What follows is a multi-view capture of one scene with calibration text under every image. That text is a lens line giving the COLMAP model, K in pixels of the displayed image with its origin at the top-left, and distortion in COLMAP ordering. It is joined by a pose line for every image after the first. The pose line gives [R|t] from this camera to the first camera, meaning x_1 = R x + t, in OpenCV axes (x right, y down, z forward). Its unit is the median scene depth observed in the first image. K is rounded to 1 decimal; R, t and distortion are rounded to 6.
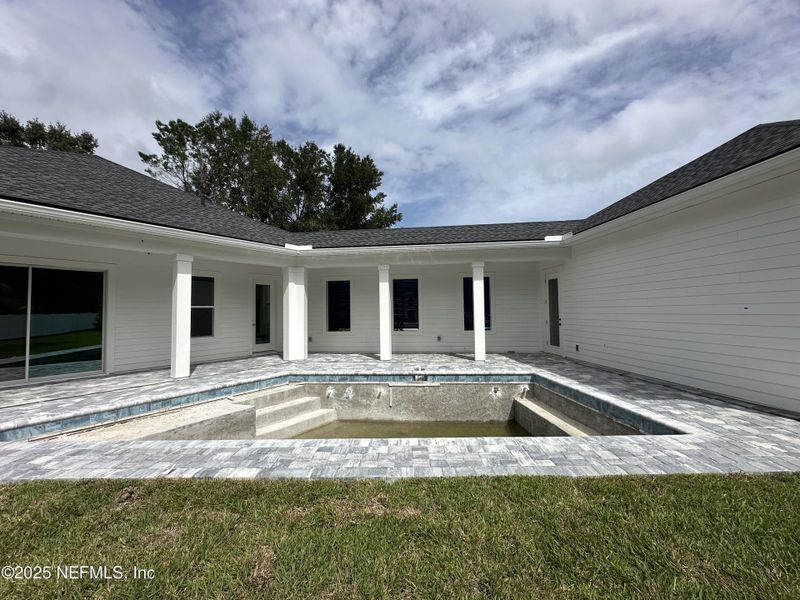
lens RADIAL K [[321.4, 0, 399.4], [0, 321.4, 298.7], [0, 0, 1]] dist [-0.003469, 0.000288]
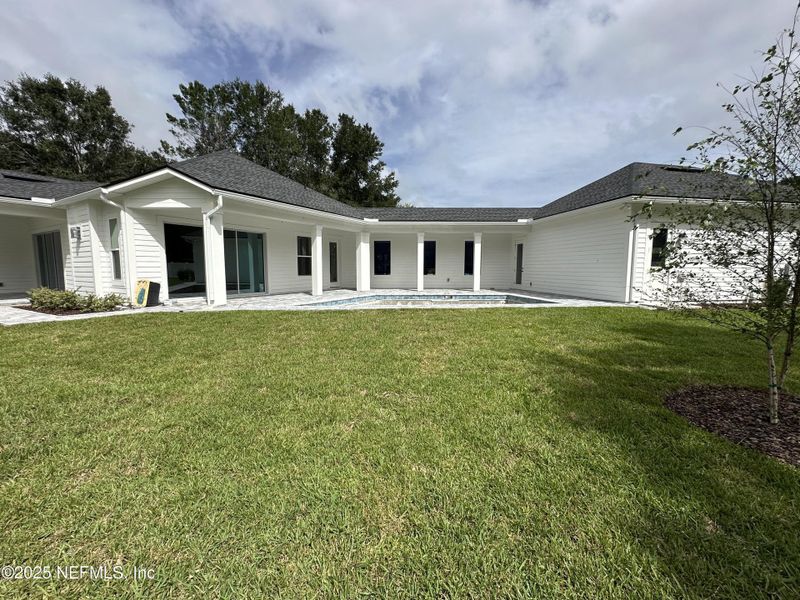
lens RADIAL K [[324.7, 0, 400.0], [0, 324.7, 300.0], [0, 0, 1]] dist [0.000034, -0.000006]
pose [[0.994686, 0.007758, 0.102658, -0.266518], [-0.021320, 0.991062, 0.131685, 0.015246], [-0.100719, -0.133174, 0.985962, -0.540779]]
